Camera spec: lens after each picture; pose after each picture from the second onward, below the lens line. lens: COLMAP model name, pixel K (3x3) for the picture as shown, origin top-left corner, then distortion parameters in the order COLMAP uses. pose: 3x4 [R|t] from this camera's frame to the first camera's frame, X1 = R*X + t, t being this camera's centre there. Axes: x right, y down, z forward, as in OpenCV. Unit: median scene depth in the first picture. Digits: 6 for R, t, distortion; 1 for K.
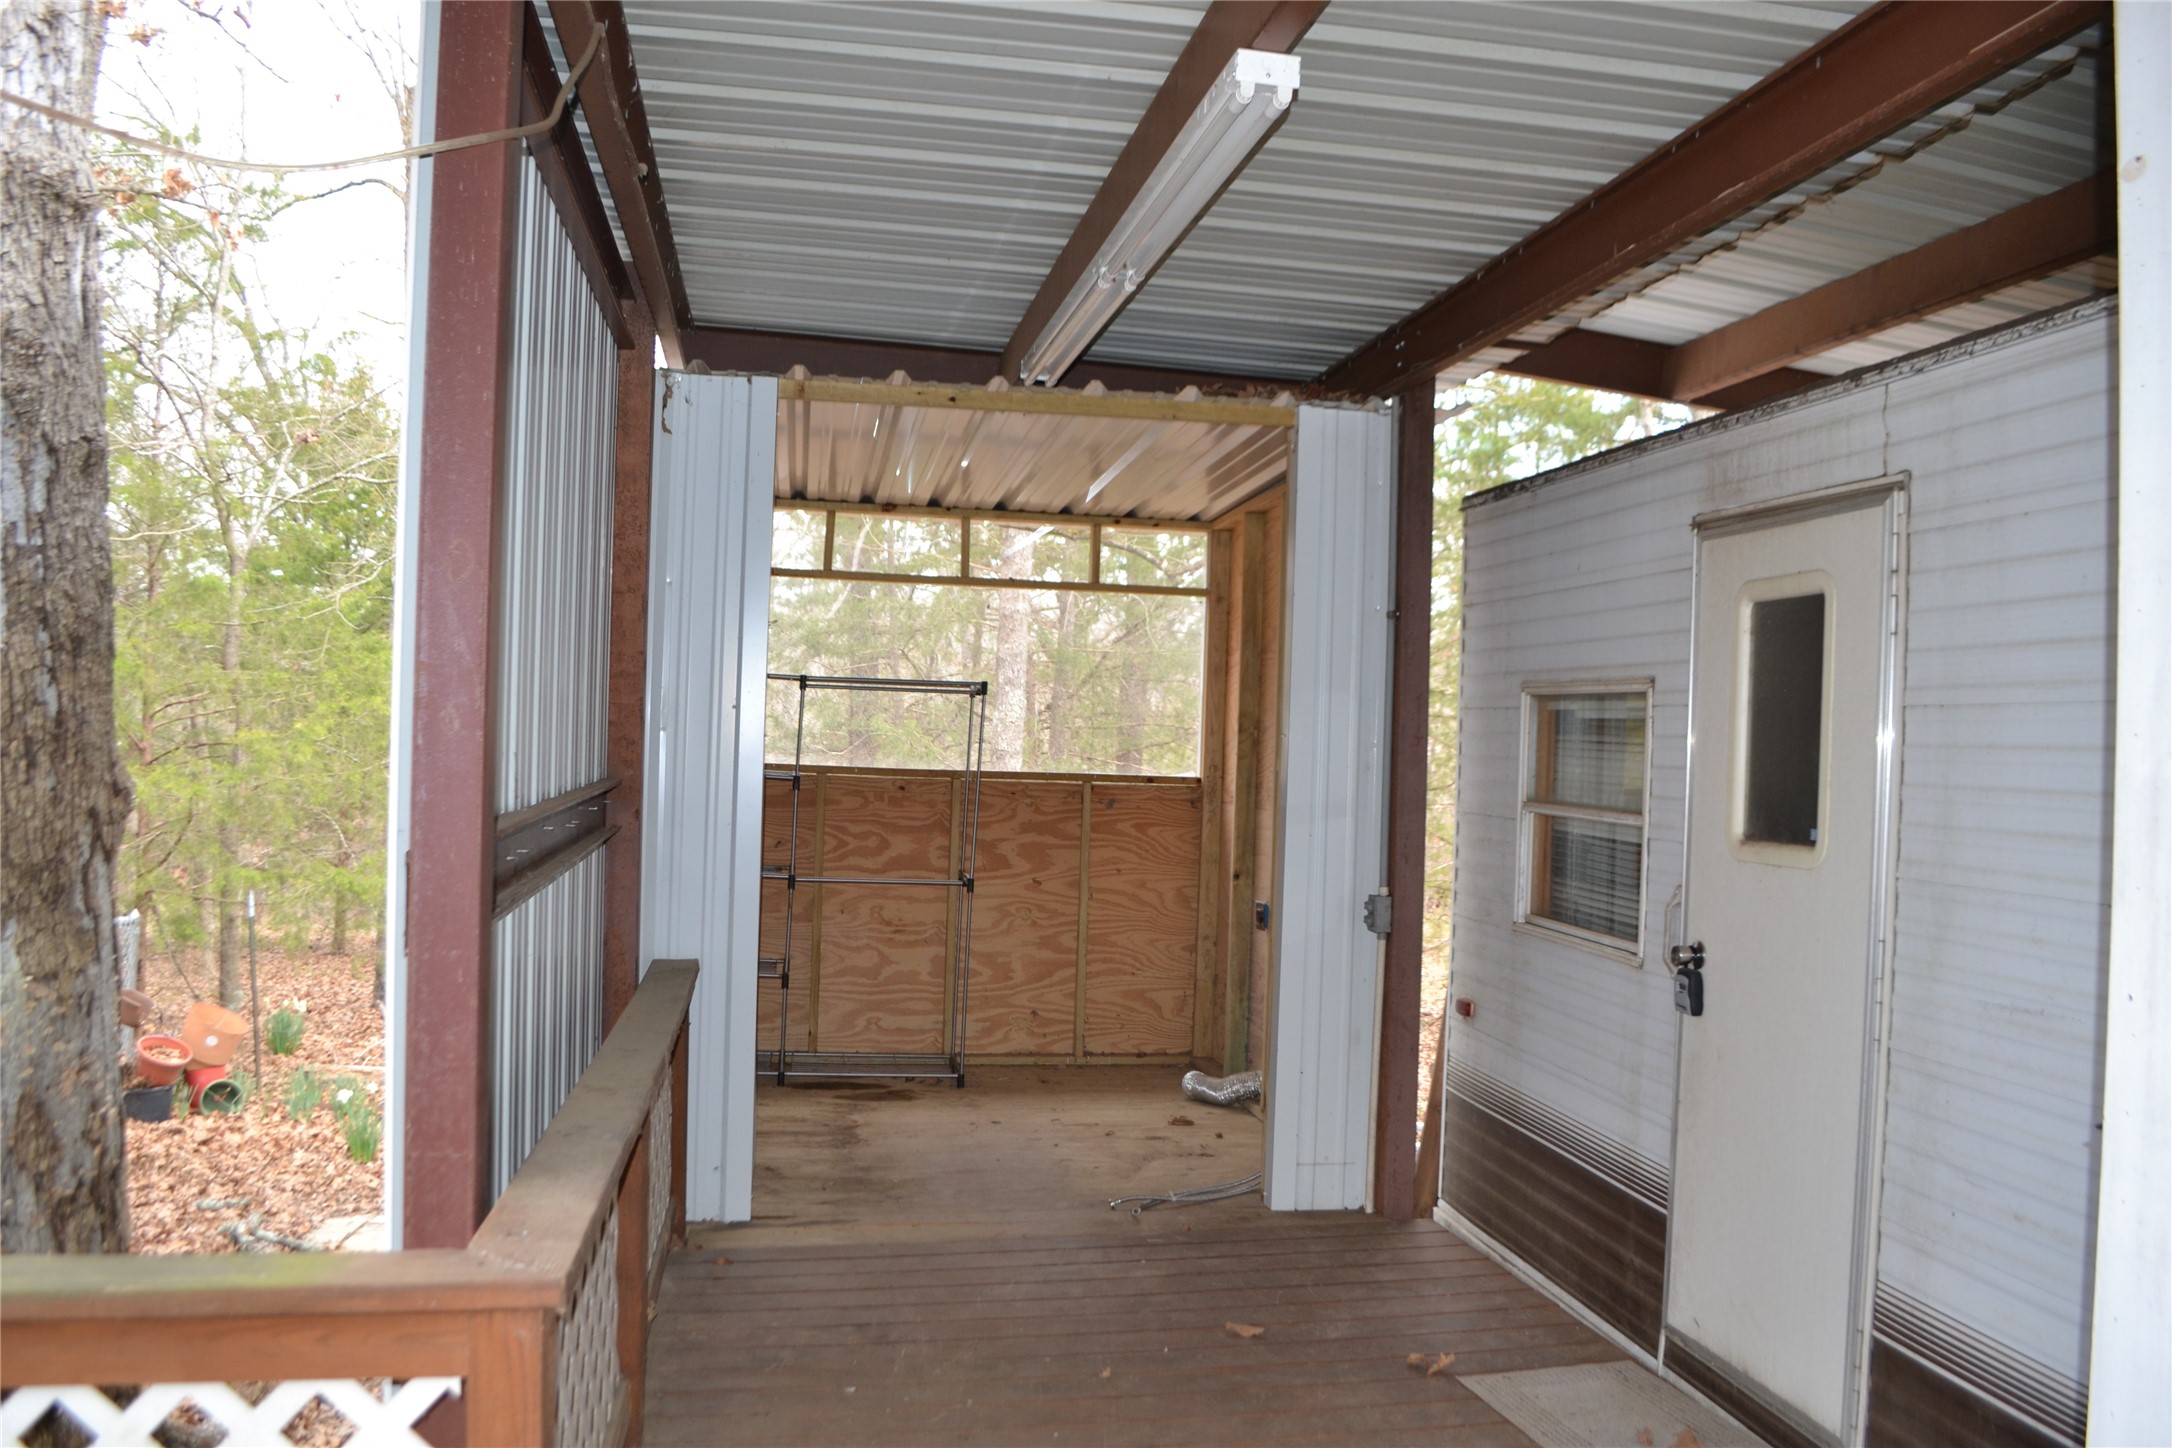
lens RADIAL K [[1728.2, 0, 1089.3], [0, 1728.2, 720.4], [0, 0, 1]] dist [-0.078369, -0.010778]
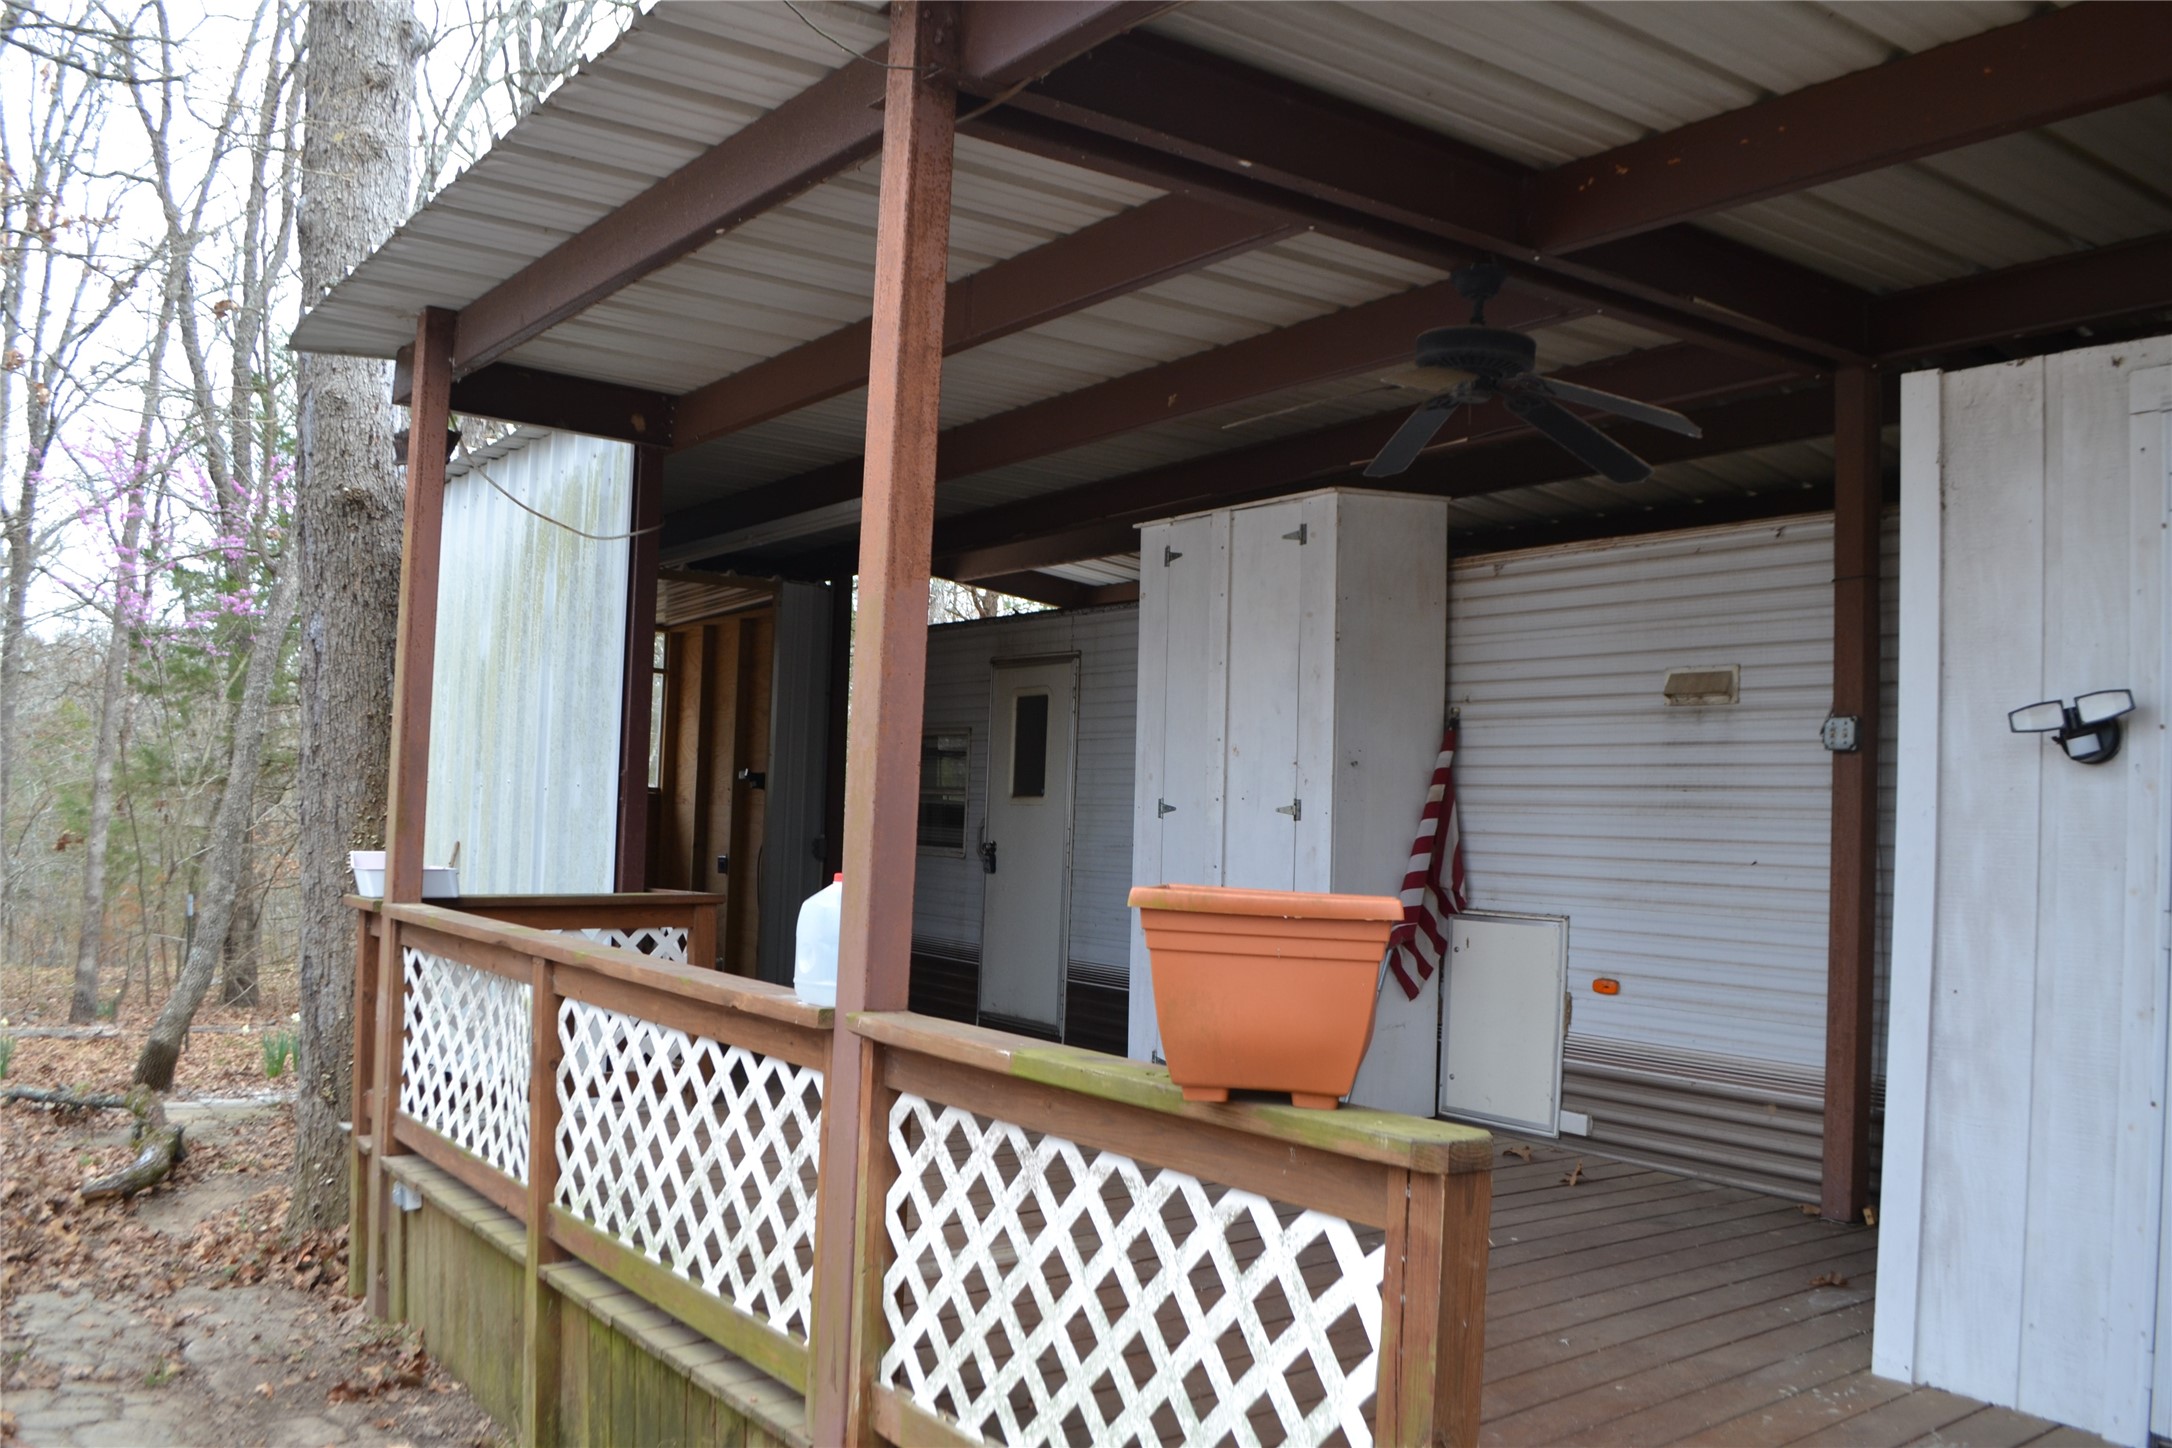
lens RADIAL K [[1728.2, 0, 1083.7], [0, 1728.2, 728.2], [0, 0, 1]] dist [-0.078369, -0.010778]
pose [[0.892708, 0.025887, 0.449891, -0.694309], [-0.011390, 0.999326, -0.034901, 0.064351], [-0.450491, 0.026032, 0.892401, -1.351544]]
